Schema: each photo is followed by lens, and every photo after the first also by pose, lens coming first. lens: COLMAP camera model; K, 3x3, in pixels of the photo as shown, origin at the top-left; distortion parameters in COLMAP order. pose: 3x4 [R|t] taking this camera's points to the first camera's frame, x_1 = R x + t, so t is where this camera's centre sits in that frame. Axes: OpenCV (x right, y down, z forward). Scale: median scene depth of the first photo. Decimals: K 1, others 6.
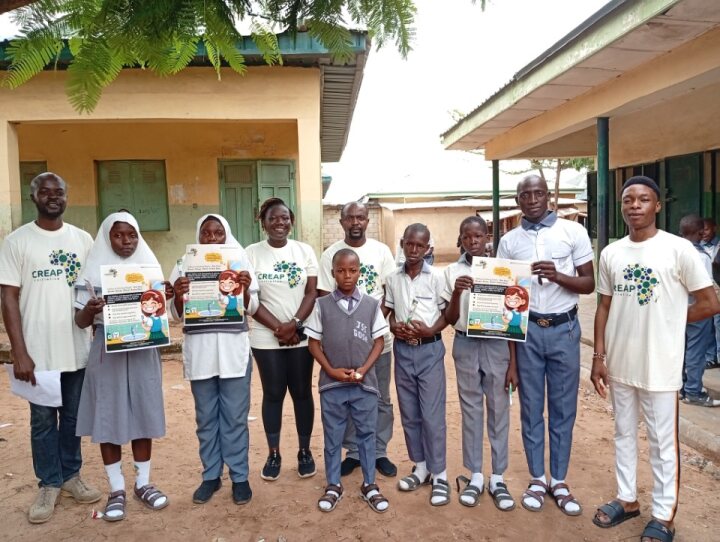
lens RADIAL K [[558.6, 0, 360.0], [0, 558.6, 271.0], [0, 0, 1]] dist [0.078500, -0.146801]
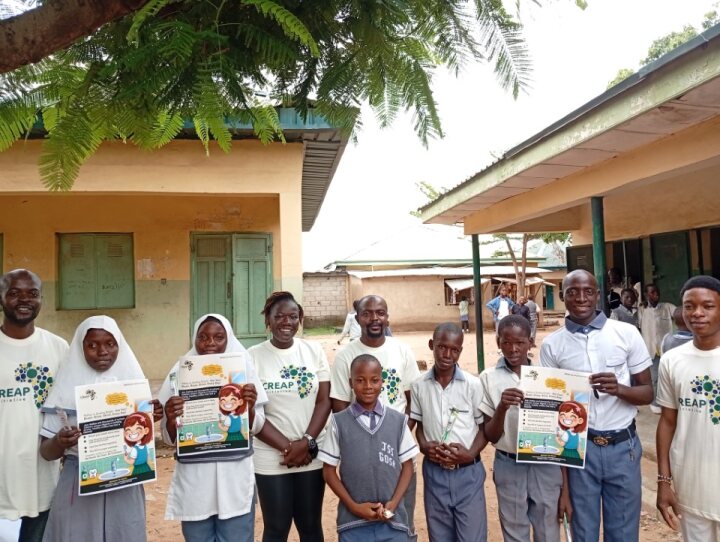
lens RADIAL K [[558.6, 0, 360.0], [0, 558.6, 271.0], [0, 0, 1]] dist [0.078500, -0.146801]
pose [[0.997529, 0.000928, 0.070248, -0.097655], [0.007109, 0.993447, -0.114069, -0.067182], [-0.069893, 0.114286, 0.990986, 0.131594]]
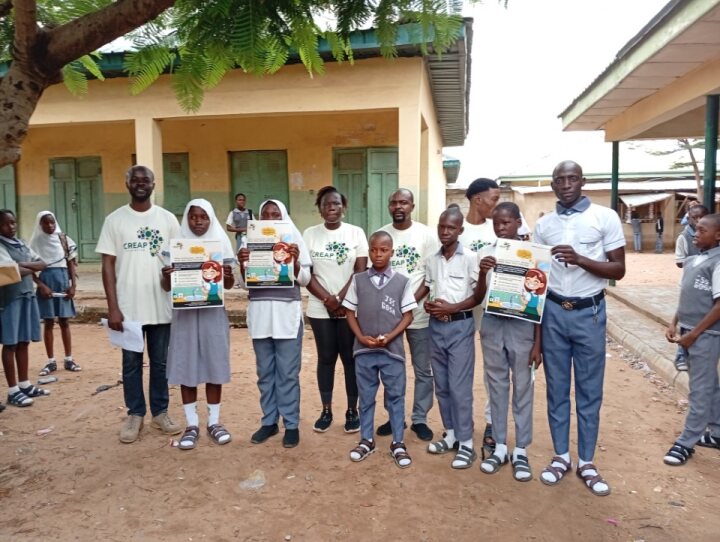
lens RADIAL K [[558.6, 0, 360.0], [0, 558.6, 271.0], [0, 0, 1]] dist [0.078500, -0.146801]
pose [[0.968840, 0.031765, -0.245641, 0.199348], [-0.025144, 0.999232, 0.030042, 0.007420], [0.246406, -0.022930, 0.968895, -0.083441]]
